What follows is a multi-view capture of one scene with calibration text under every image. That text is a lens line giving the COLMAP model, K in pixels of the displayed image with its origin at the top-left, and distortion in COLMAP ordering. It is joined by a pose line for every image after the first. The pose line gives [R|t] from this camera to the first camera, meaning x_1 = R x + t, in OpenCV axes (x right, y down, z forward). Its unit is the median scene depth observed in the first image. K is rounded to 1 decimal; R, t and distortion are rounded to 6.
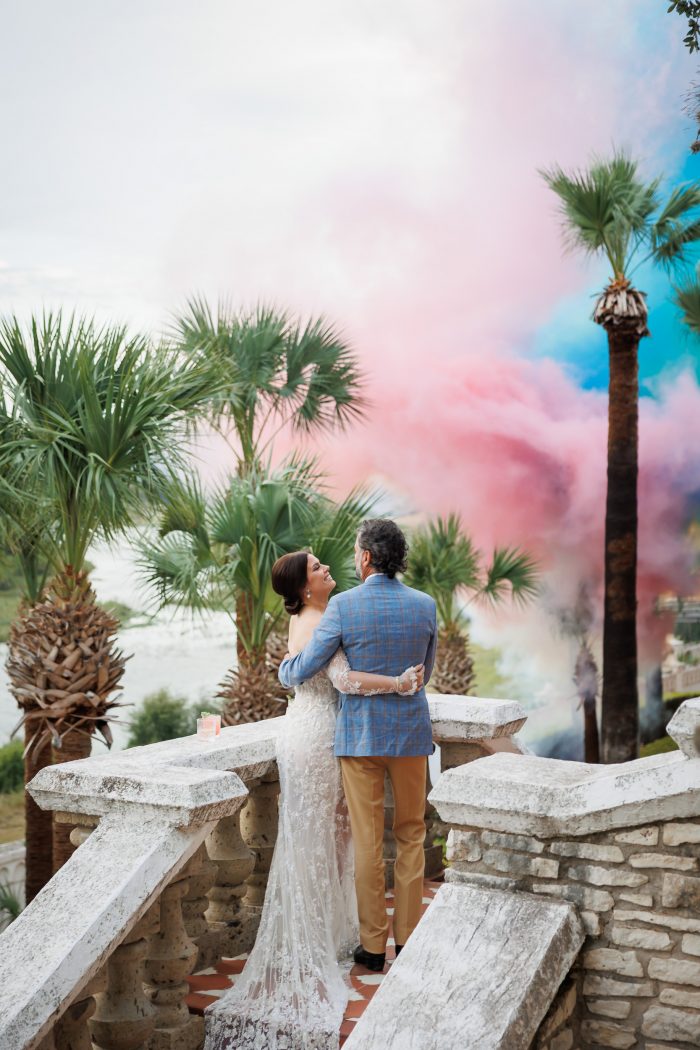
lens RADIAL K [[2738.8, 0, 349.7], [0, 2738.8, 523.1], [0, 0, 1]] dist [0.217407, 0.000000]
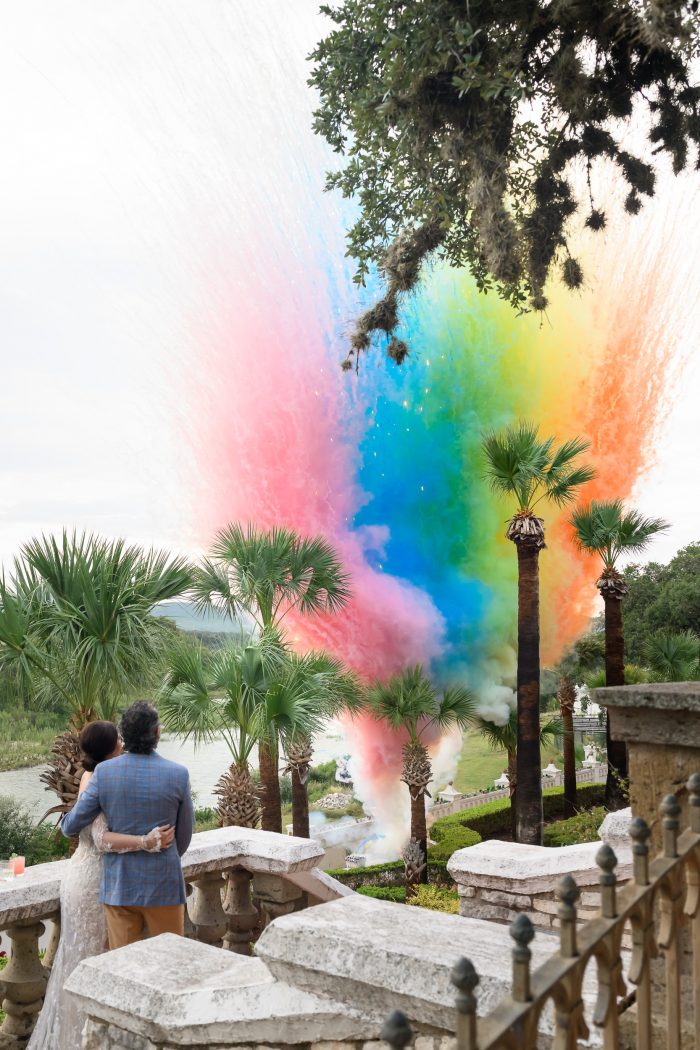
lens RADIAL K [[1126.2, 0, 349.8], [0, 1126.2, 526.4], [0, 0, 1]] dist [0.016058, 0.000000]
pose [[0.970304, -0.009148, -0.241714, 0.214783], [-0.013111, 0.995827, -0.090318, -0.032431], [0.241531, 0.090805, 0.966135, 0.537644]]
